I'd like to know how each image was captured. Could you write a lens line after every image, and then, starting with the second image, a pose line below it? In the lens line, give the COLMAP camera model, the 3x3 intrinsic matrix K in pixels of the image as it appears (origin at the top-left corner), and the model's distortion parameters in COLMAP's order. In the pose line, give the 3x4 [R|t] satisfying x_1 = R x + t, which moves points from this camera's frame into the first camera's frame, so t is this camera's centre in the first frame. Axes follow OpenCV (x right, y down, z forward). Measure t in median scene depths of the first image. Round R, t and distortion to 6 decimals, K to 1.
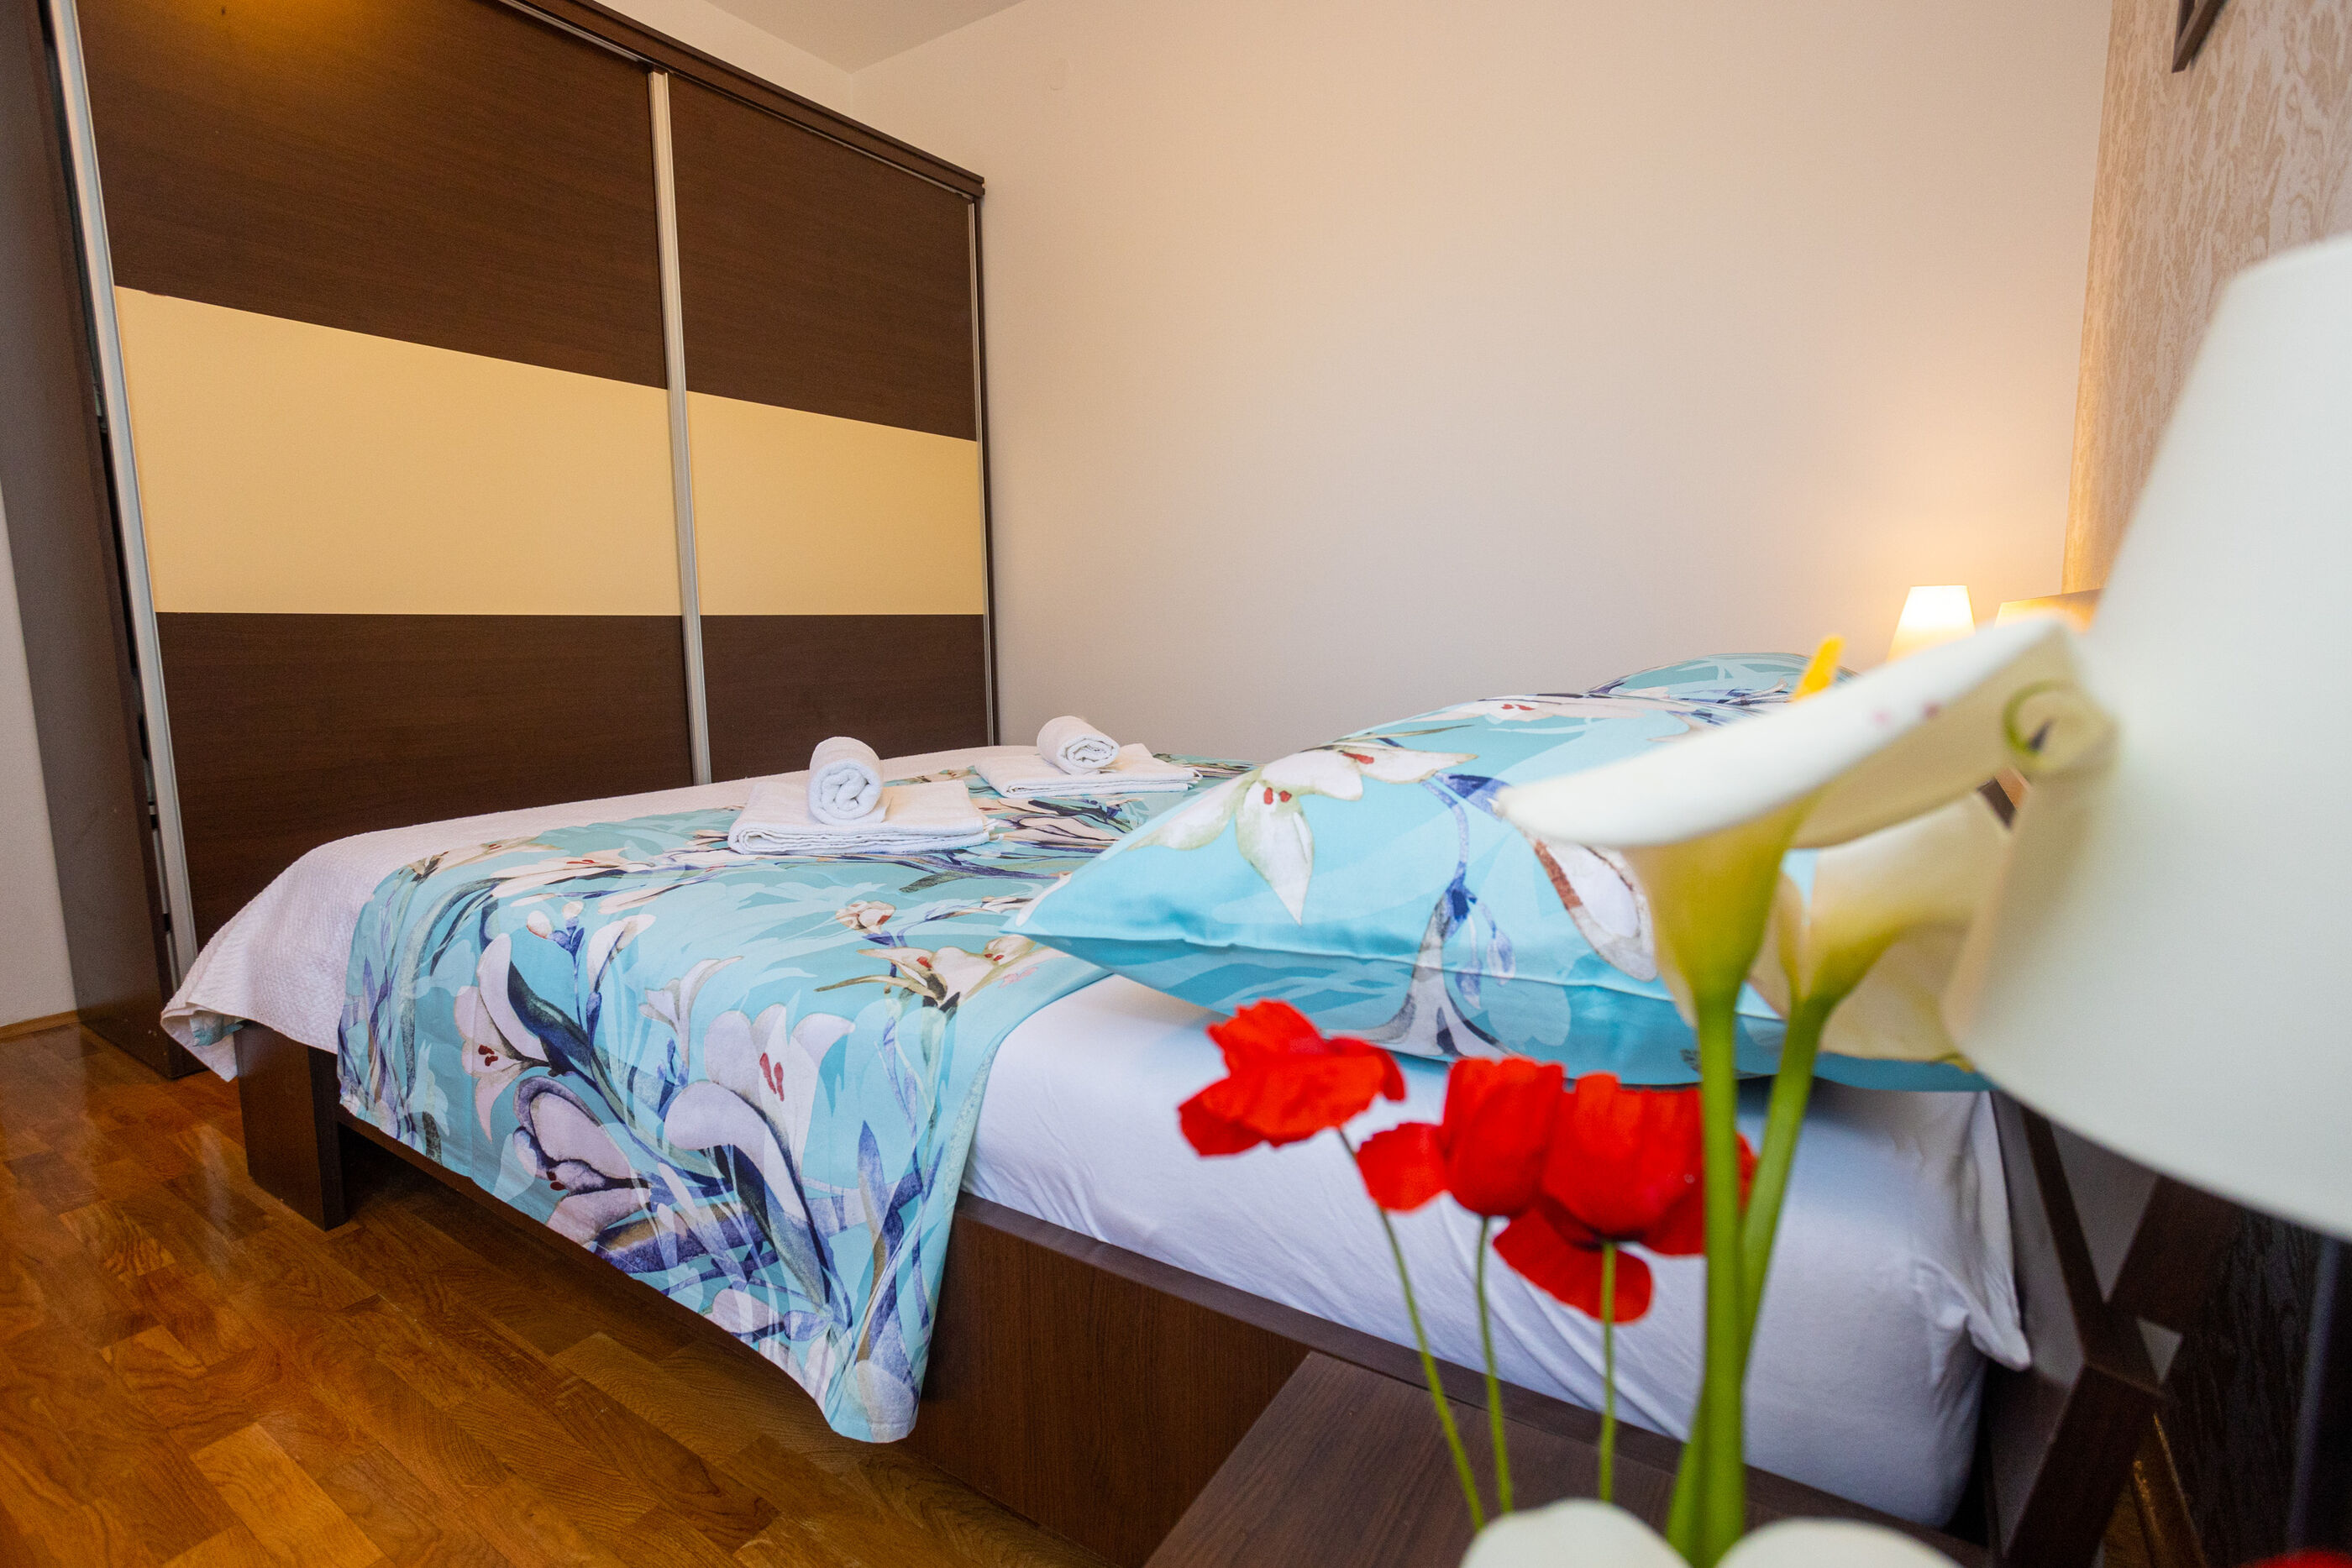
lens RADIAL K [[1115.1, 0, 1176.0], [0, 1115.1, 784.0], [0, 0, 1]] dist [-0.024252, 0.000184]
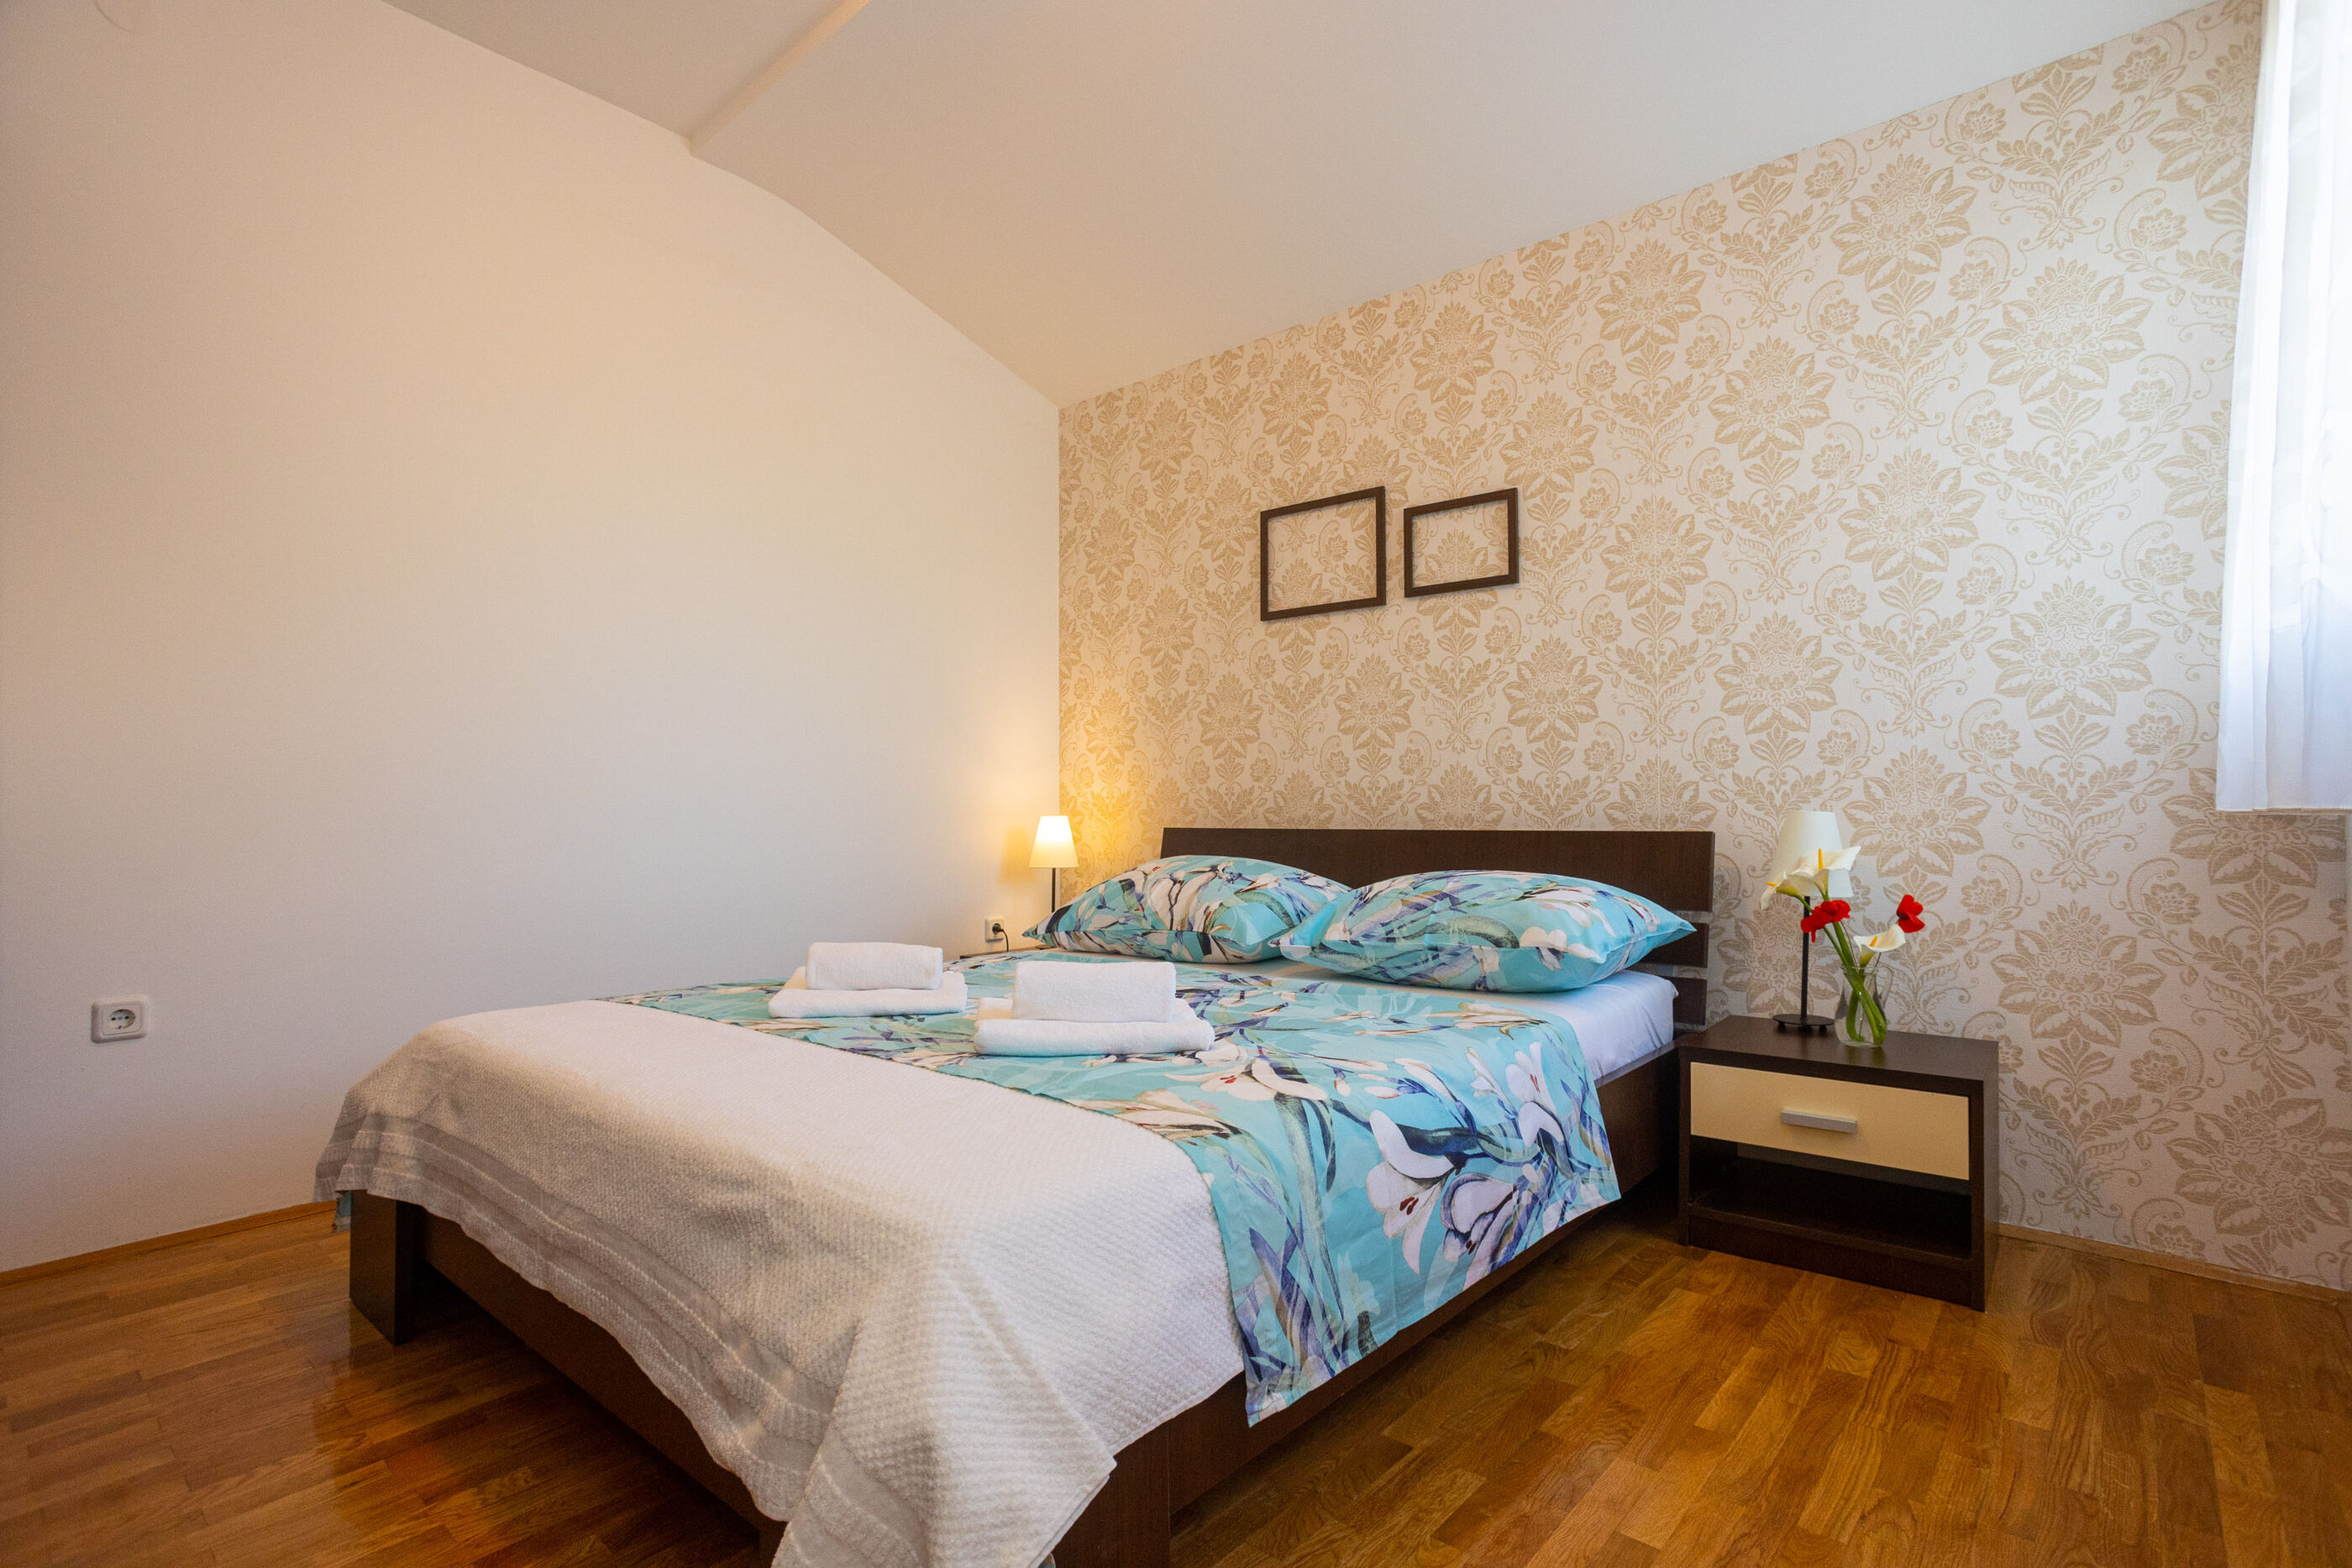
lens RADIAL K [[1115.1, 0, 1176.0], [0, 1115.1, 784.0], [0, 0, 1]] dist [-0.024252, 0.000184]
pose [[0.133869, 0.033758, 0.990424, -1.966530], [0.123055, 0.991119, -0.050414, -0.196690], [-0.983329, 0.128625, 0.128526, 1.067763]]
